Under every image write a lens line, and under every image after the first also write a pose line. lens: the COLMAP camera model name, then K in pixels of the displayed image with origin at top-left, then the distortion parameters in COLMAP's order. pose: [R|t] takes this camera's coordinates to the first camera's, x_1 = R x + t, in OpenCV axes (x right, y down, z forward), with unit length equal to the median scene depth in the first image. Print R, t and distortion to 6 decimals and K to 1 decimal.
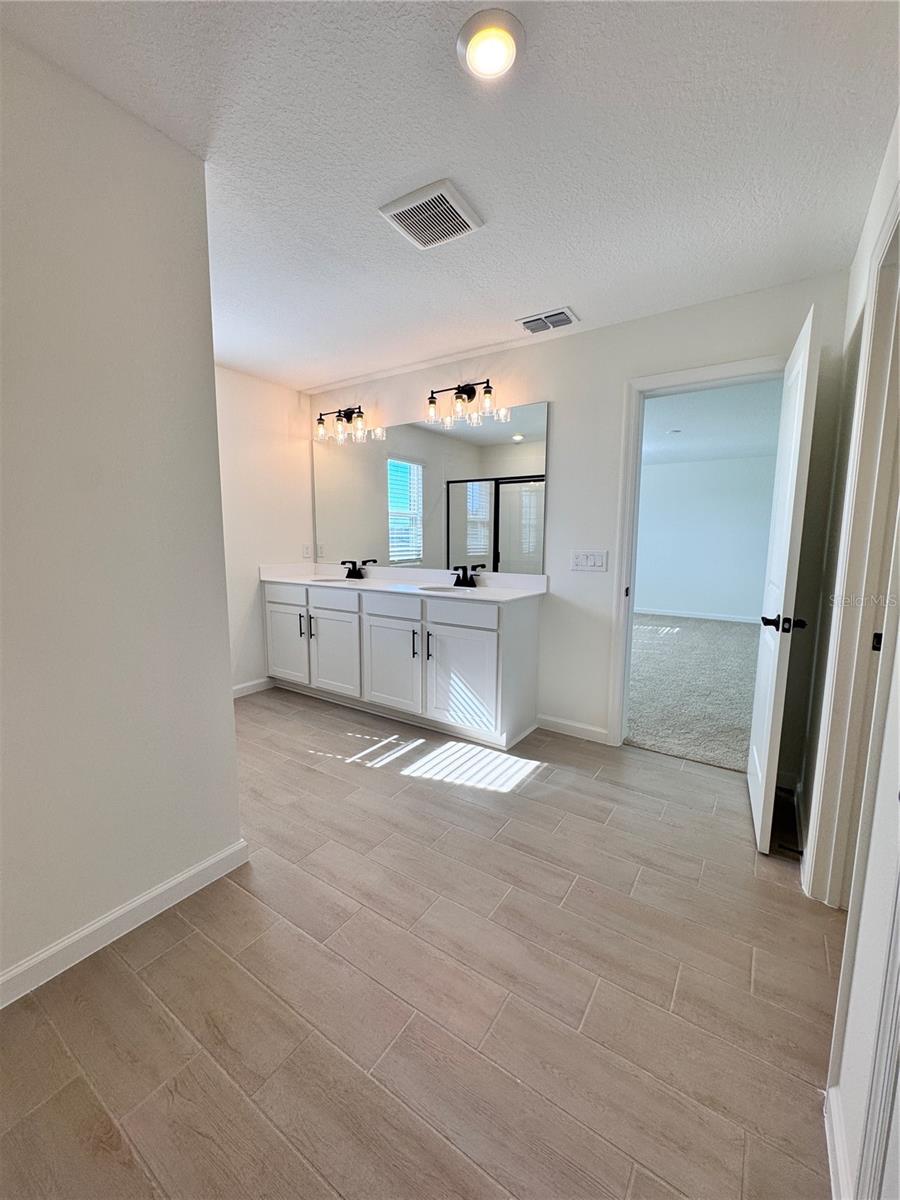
lens RADIAL K [[477.8, 0, 450.0], [0, 477.8, 600.0], [0, 0, 1]] dist [0.001003, -0.000034]
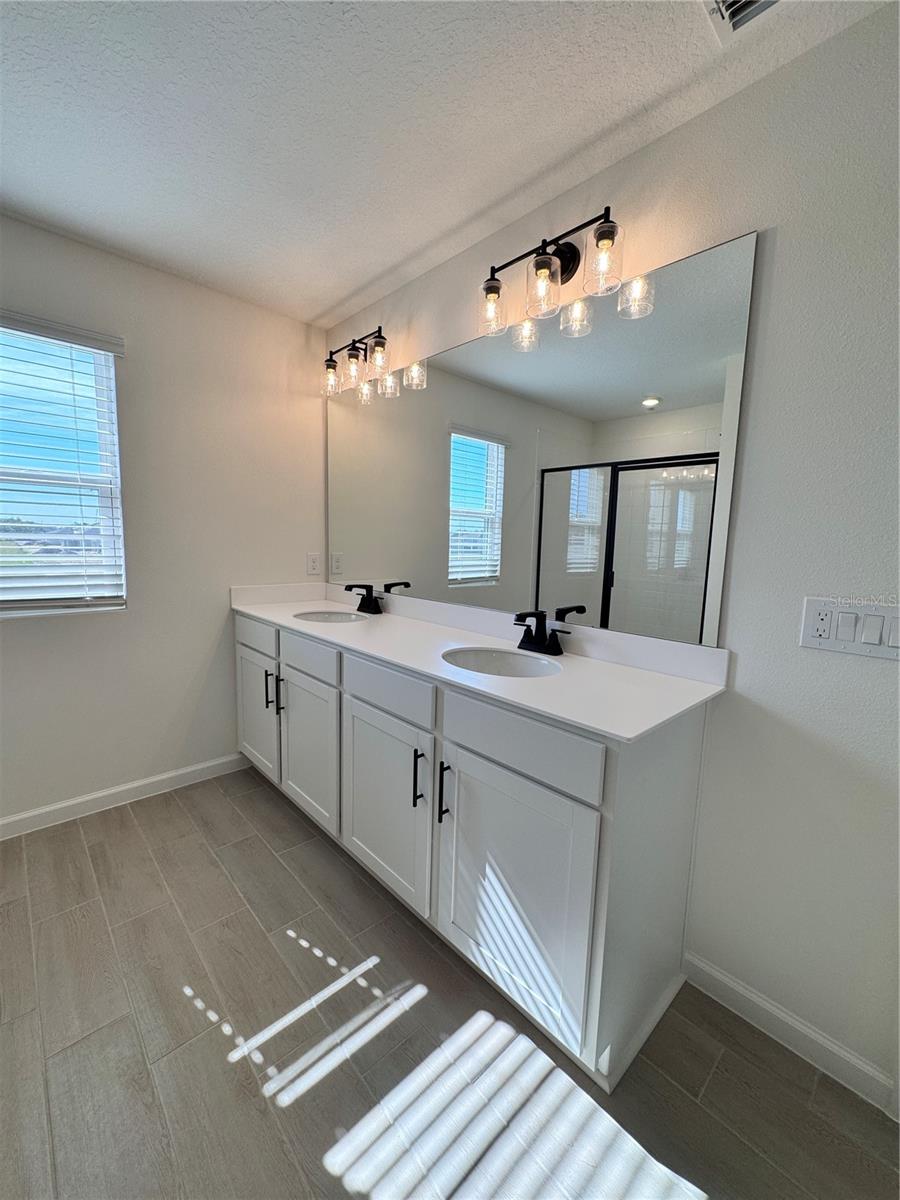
lens RADIAL K [[477.8, 0, 450.0], [0, 477.8, 600.0], [0, 0, 1]] dist [0.001003, -0.000034]
pose [[0.974457, 0.048793, -0.219208, 0.044097], [-0.051046, 0.998686, -0.004622, -0.070872], [0.218694, 0.015694, 0.975667, 0.458116]]
